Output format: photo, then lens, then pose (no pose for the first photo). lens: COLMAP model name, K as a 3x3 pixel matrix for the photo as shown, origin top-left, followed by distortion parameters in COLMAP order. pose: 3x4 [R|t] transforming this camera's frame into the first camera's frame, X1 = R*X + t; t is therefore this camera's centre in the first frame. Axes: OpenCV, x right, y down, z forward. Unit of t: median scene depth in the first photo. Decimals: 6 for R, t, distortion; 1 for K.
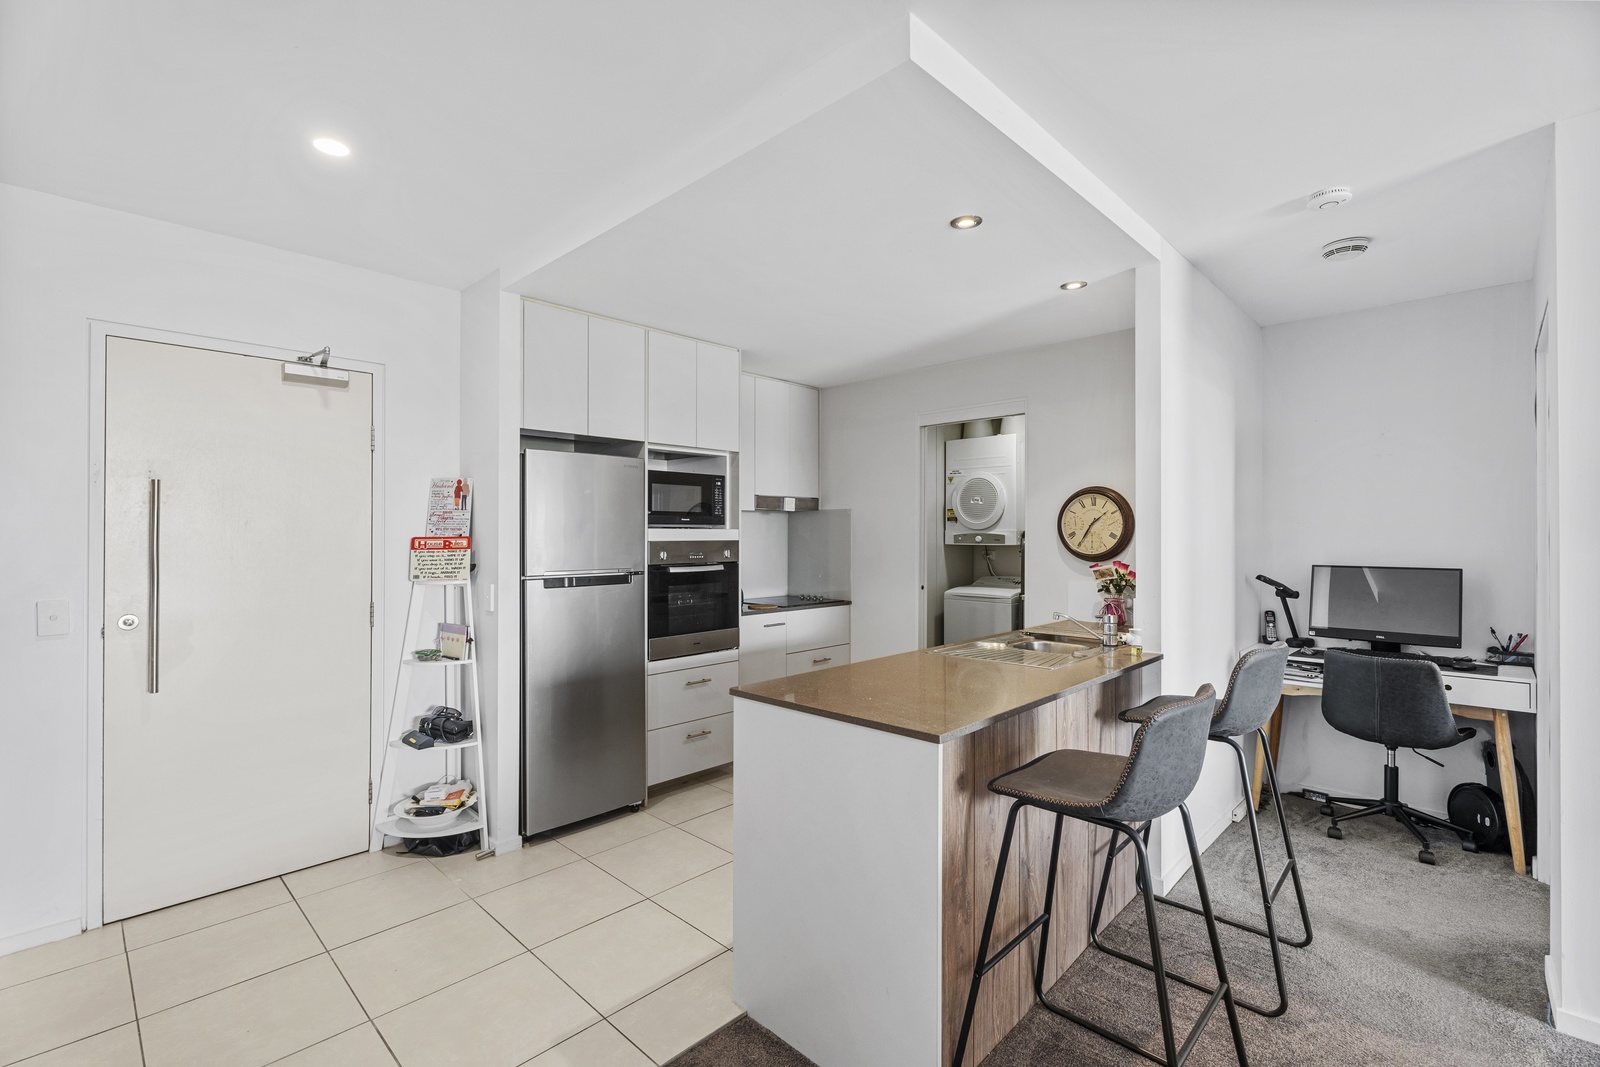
lens RADIAL K [[724.6, 0, 795.8], [0, 724.6, 528.9], [0, 0, 1]] dist [0.013164, 0.000218]
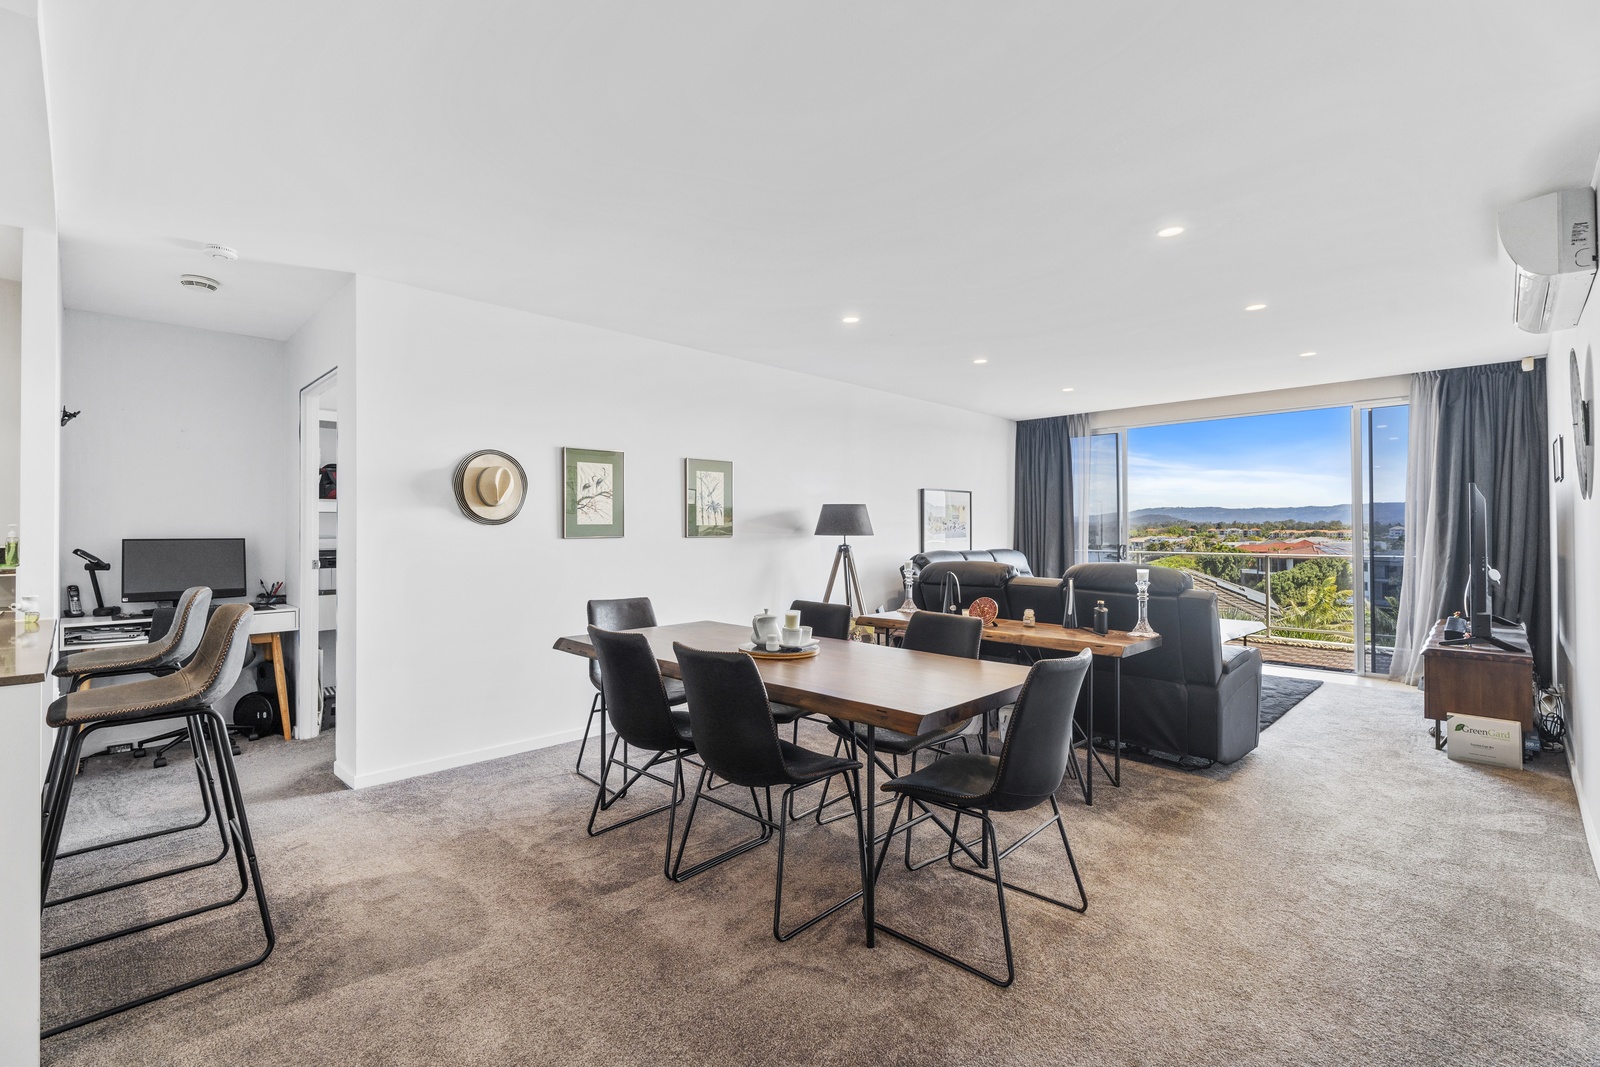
lens RADIAL K [[724.6, 0, 795.8], [0, 724.6, 528.0], [0, 0, 1]] dist [0.013164, 0.000218]
pose [[0.025190, 0.002329, 0.999680, -0.424229], [-0.003159, 0.999992, -0.002250, 0.035456], [-0.999678, -0.003101, 0.025197, -0.057057]]
